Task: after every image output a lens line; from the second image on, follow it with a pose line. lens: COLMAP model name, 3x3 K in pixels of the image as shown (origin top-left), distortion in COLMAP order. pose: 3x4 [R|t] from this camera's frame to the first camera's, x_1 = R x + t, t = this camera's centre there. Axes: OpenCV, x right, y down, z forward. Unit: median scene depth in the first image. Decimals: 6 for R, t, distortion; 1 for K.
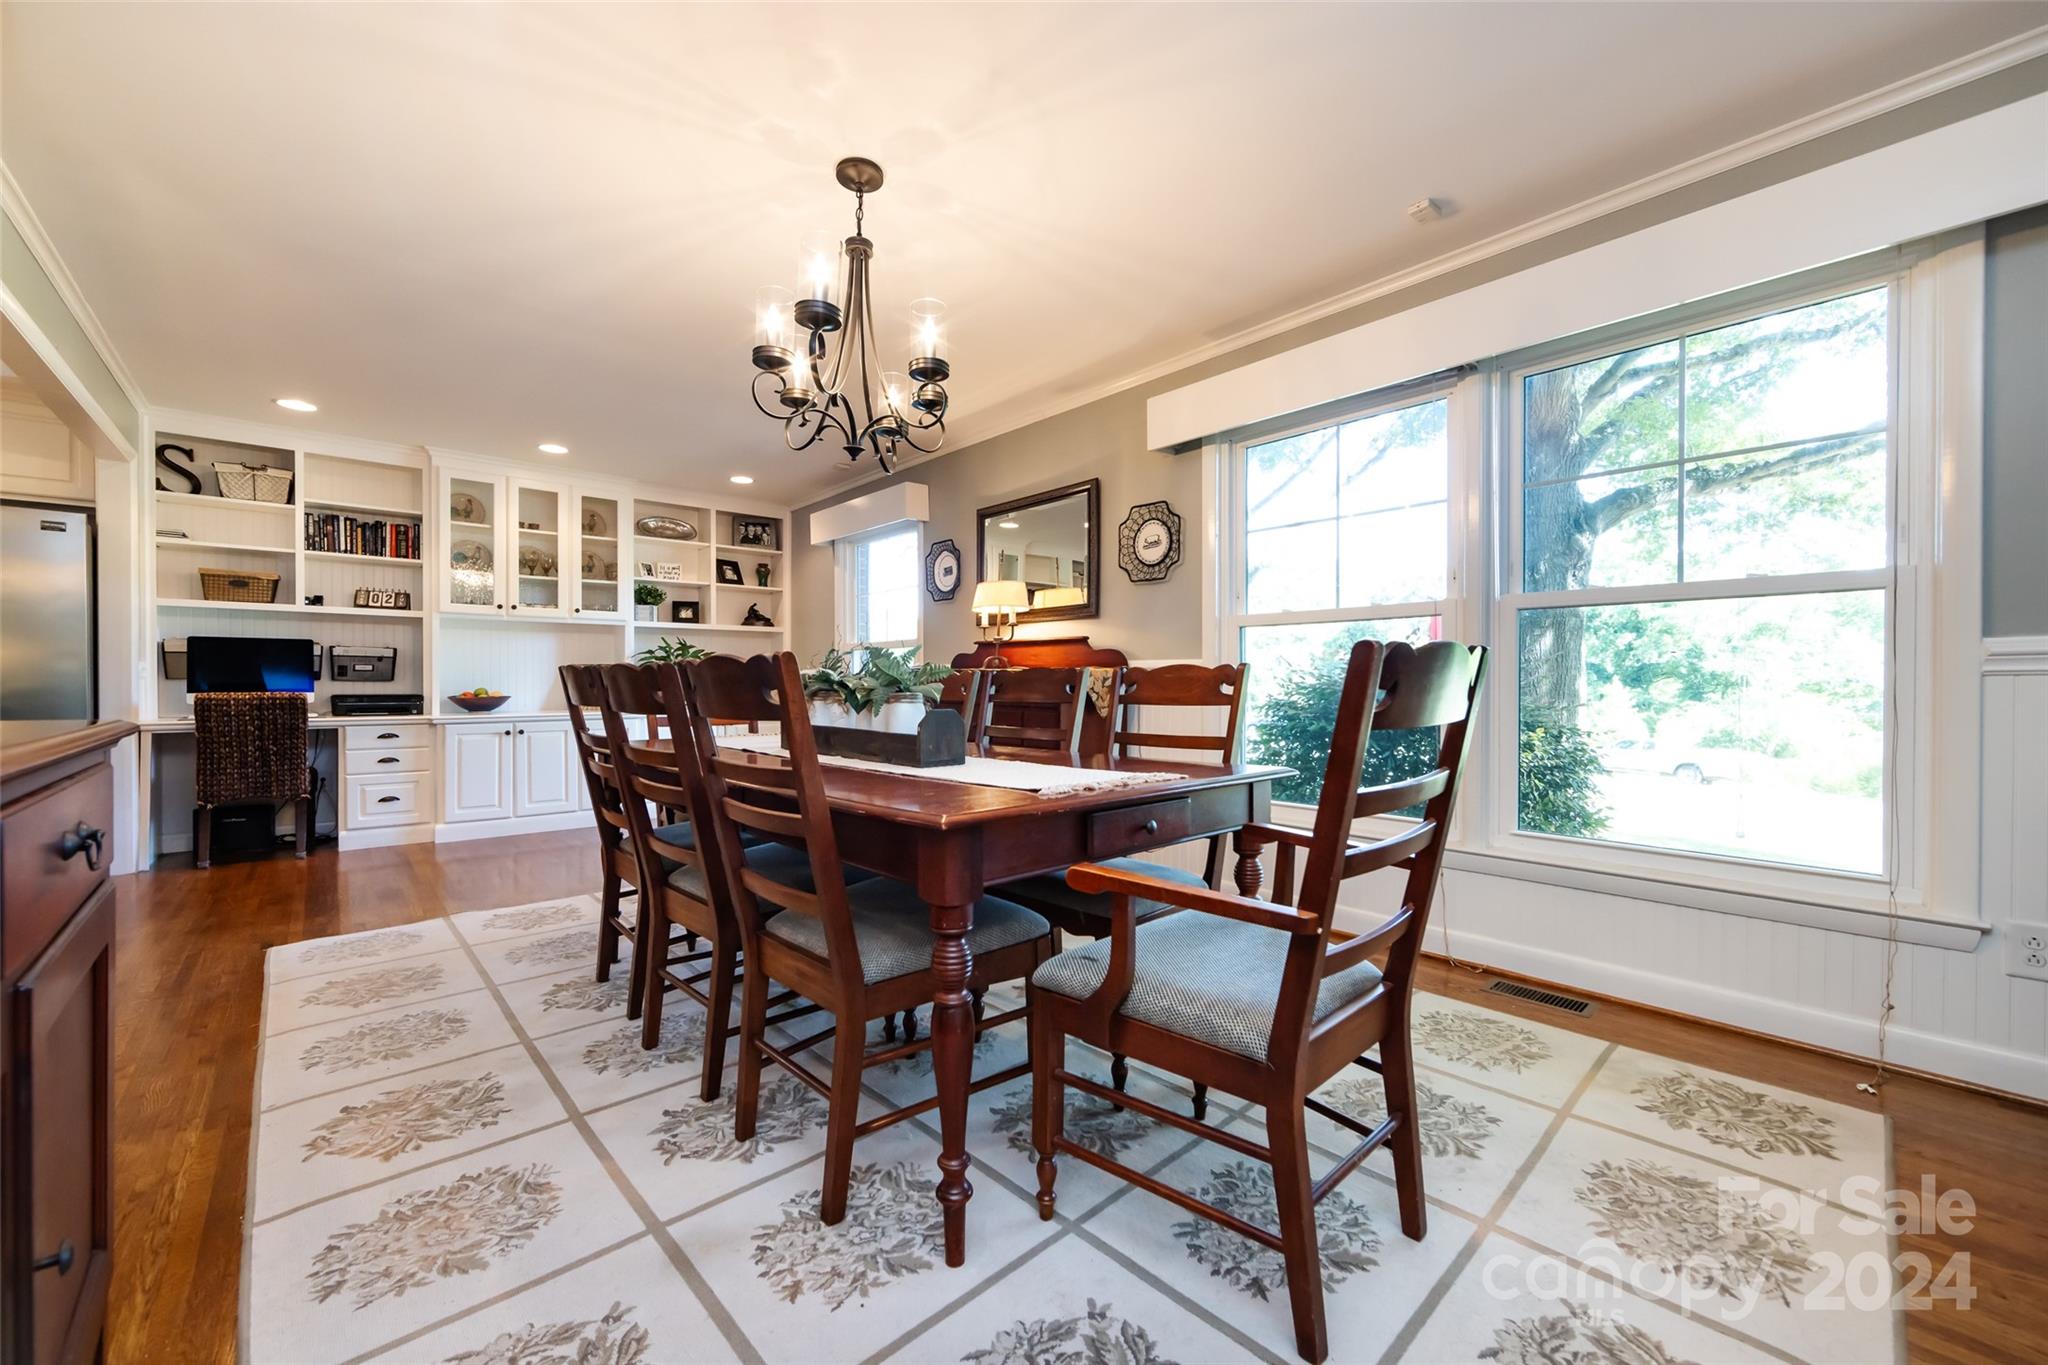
lens RADIAL K [[813.7, 0, 1029.9], [0, 813.7, 687.2], [0, 0, 1]] dist [-0.000713, -0.000424]
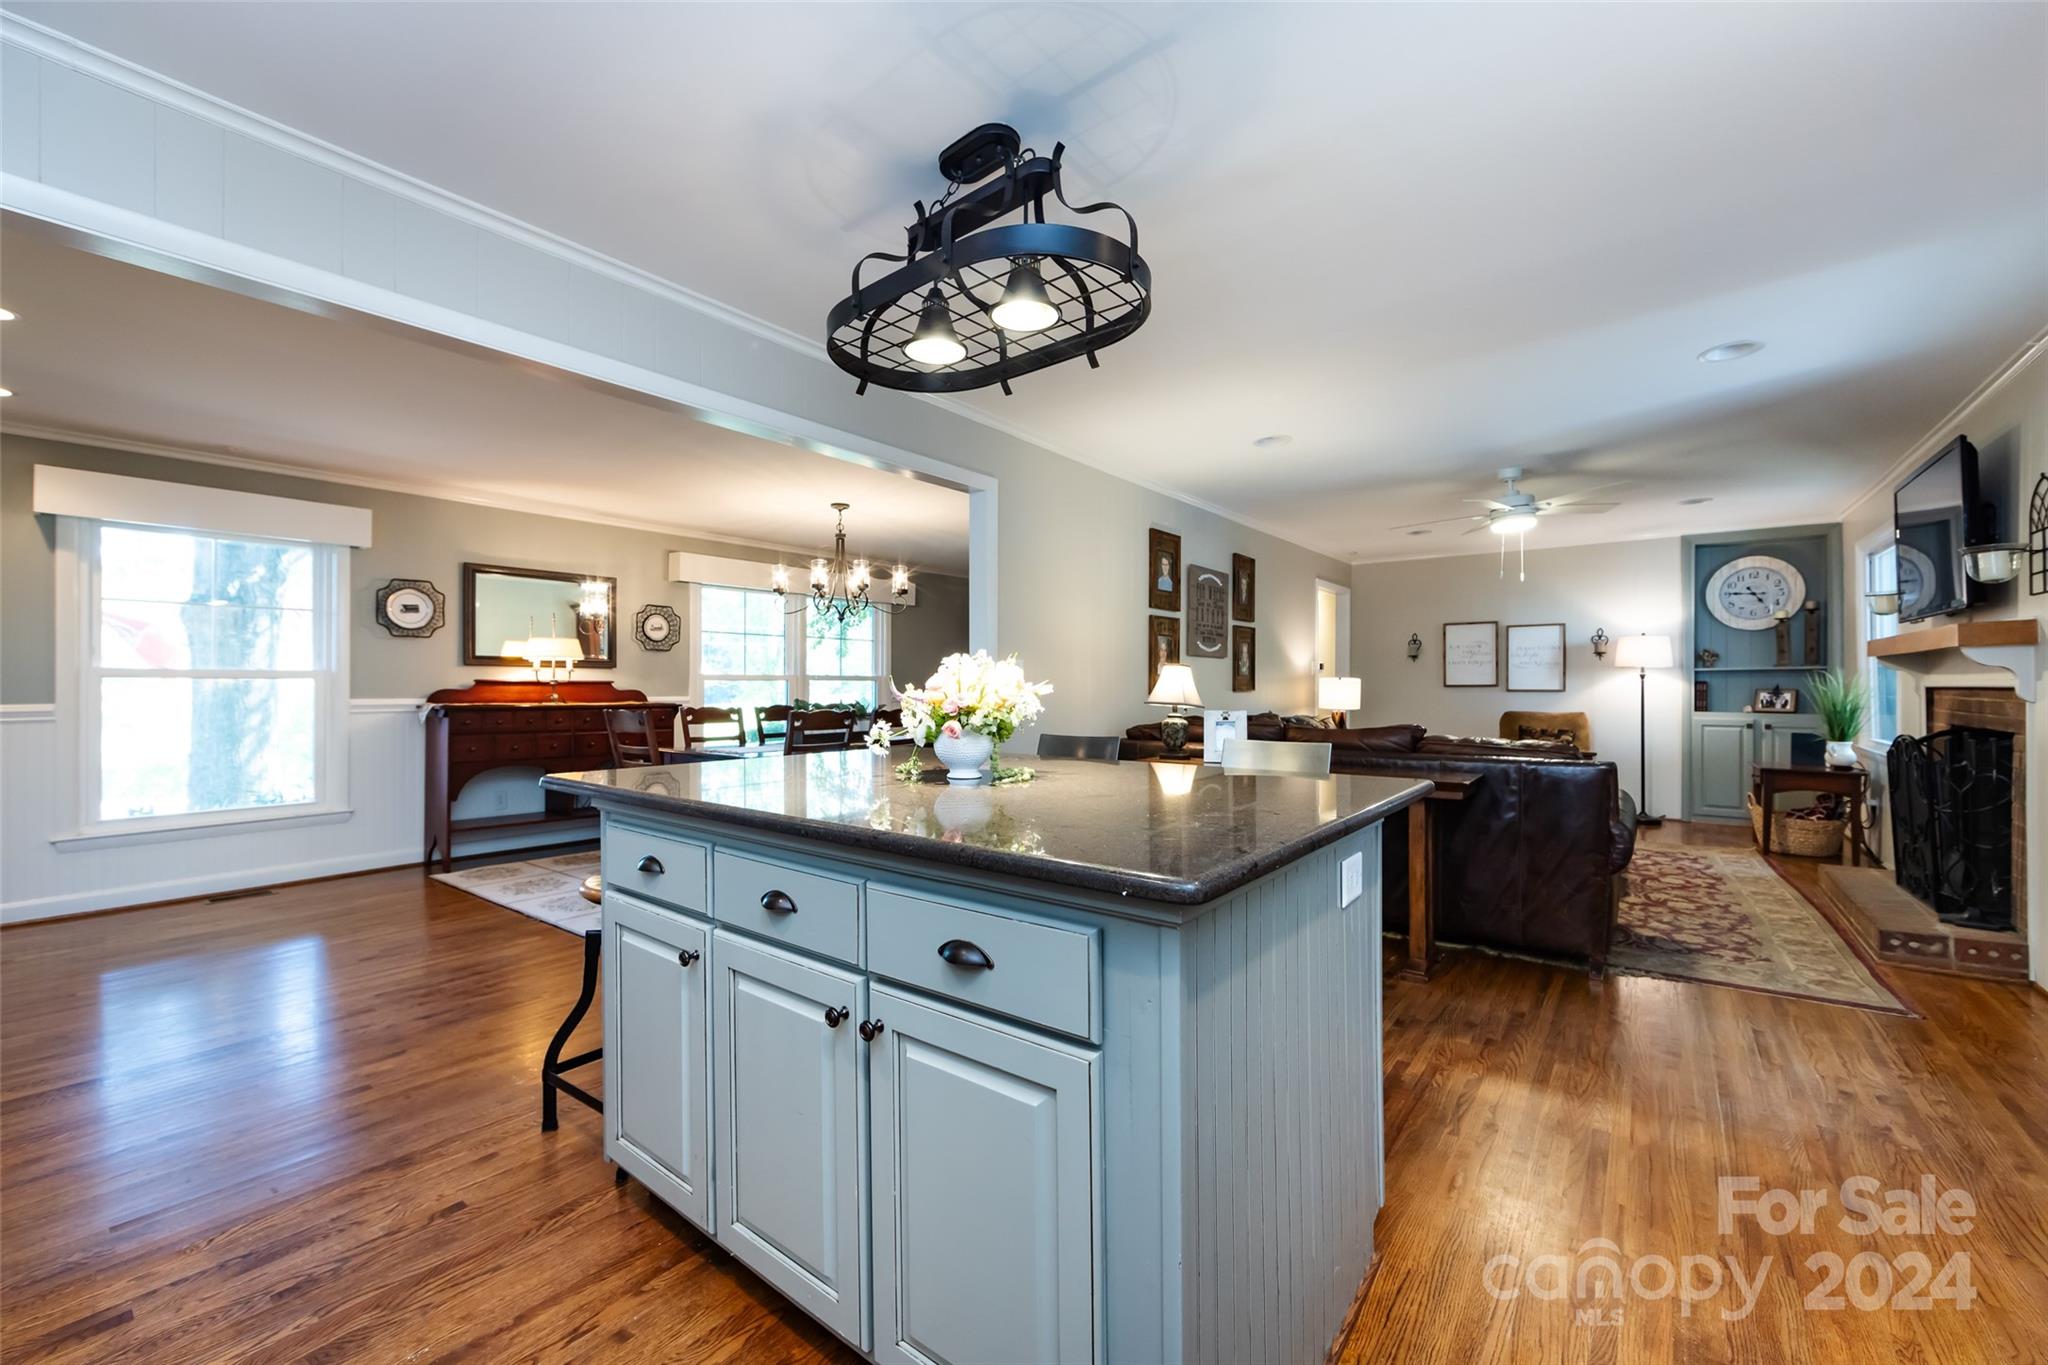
lens RADIAL K [[813.7, 0, 1029.9], [0, 813.7, 687.2], [0, 0, 1]] dist [-0.000713, -0.000424]
pose [[-0.192997, -0.004362, 0.981190, -1.333333], [0.004416, 0.999976, 0.005314, -0.047278], [-0.981189, 0.005359, -0.192973, 0.451499]]
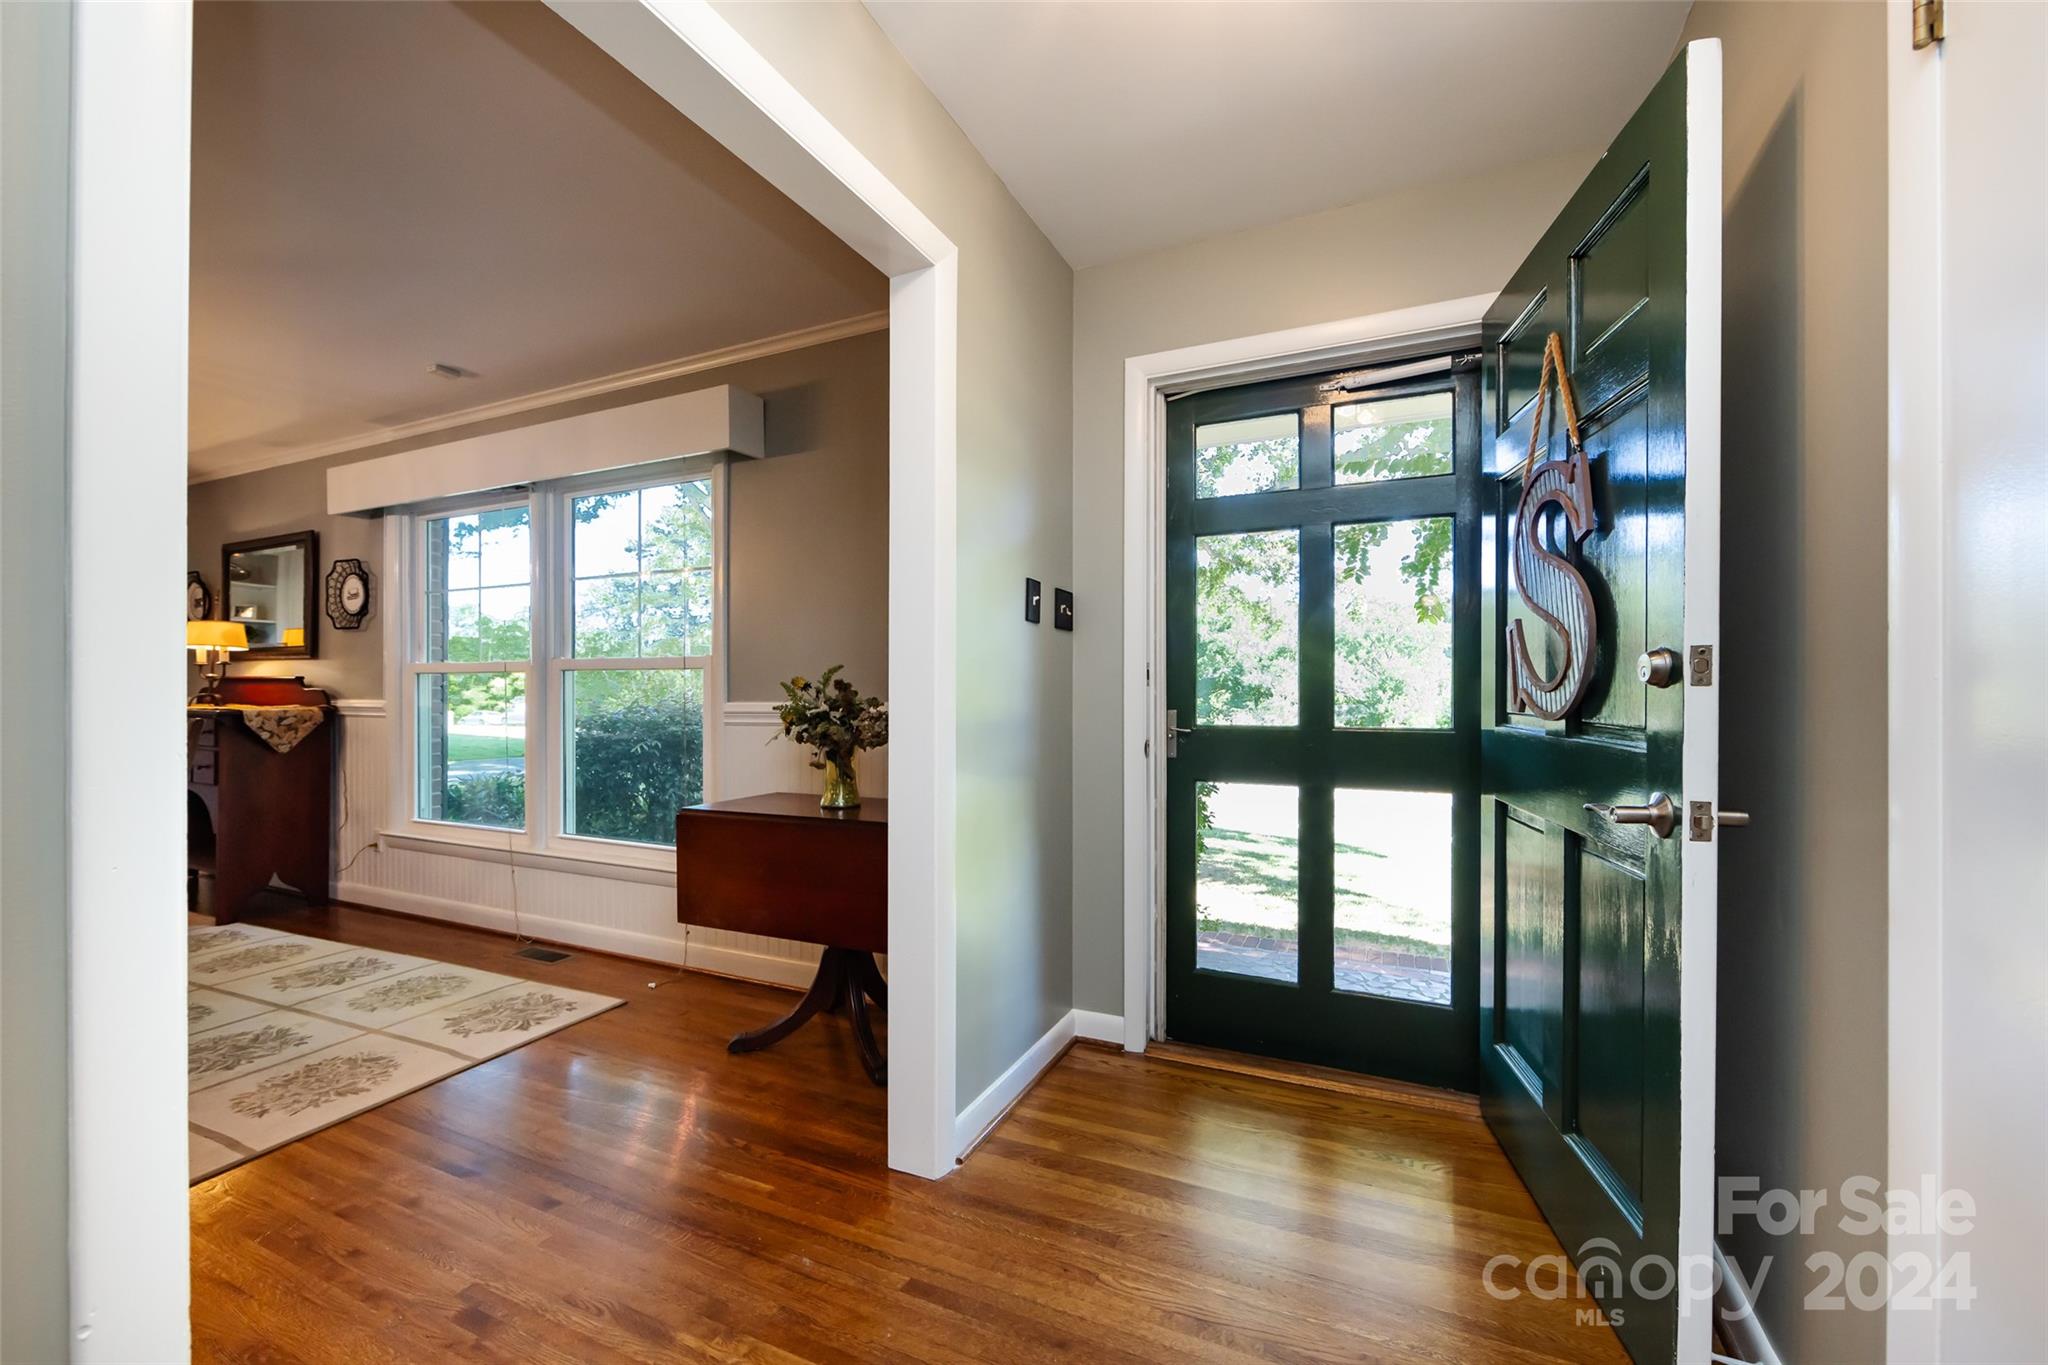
lens RADIAL K [[813.7, 0, 1029.9], [0, 813.7, 687.2], [0, 0, 1]] dist [-0.000713, -0.000424]
pose [[0.913439, 0.002095, 0.406970, 0.436134], [0.003081, 0.999922, -0.012065, -0.027884], [-0.406964, 0.012275, 0.913362, -0.314349]]
